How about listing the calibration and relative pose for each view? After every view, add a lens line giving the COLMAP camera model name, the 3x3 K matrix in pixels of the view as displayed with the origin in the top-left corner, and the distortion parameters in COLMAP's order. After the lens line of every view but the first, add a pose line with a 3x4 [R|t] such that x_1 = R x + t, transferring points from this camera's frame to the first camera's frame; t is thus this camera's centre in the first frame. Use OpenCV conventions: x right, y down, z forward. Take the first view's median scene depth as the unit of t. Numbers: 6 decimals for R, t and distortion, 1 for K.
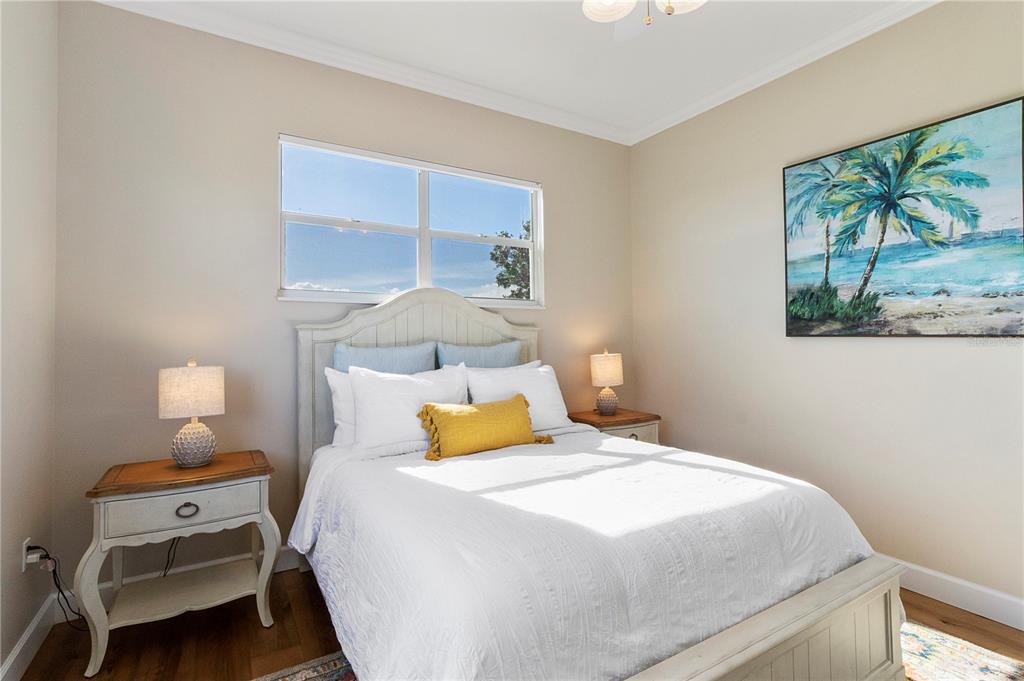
lens RADIAL K [[482.2, 0, 512.5], [0, 482.2, 336.4], [0, 0, 1]] dist [0.002311, 0.000035]
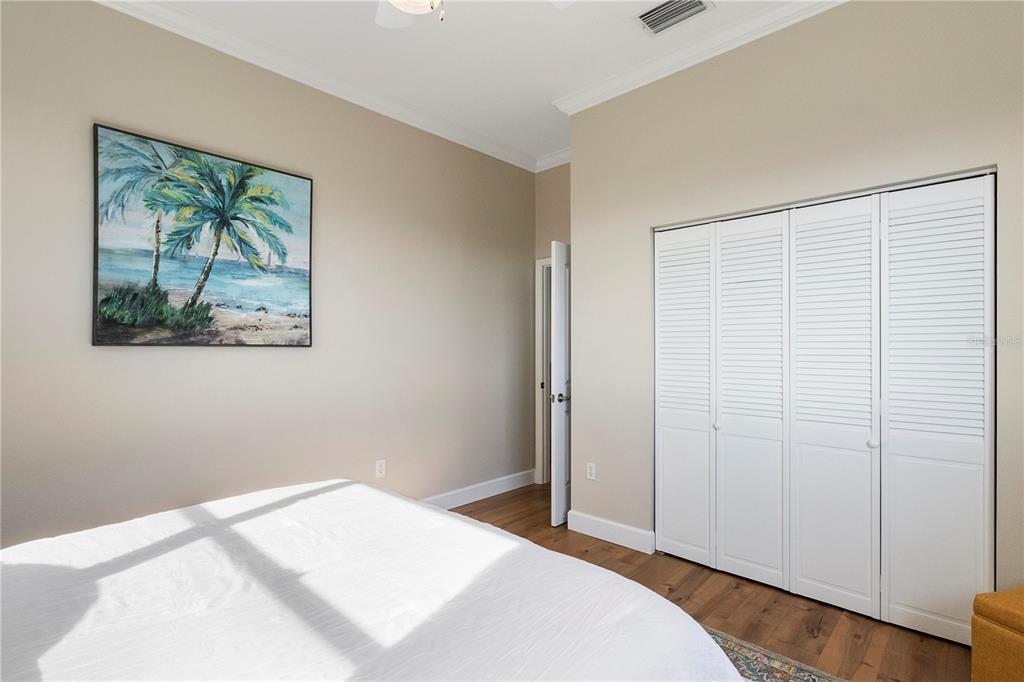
lens RADIAL K [[482.2, 0, 513.7], [0, 482.2, 343.6], [0, 0, 1]] dist [0.002311, 0.000035]
pose [[-0.248649, 0.006889, 0.968569, -0.389032], [-0.004518, 0.999956, -0.008272, 0.000966], [-0.968583, -0.006432, -0.248607, 0.631880]]
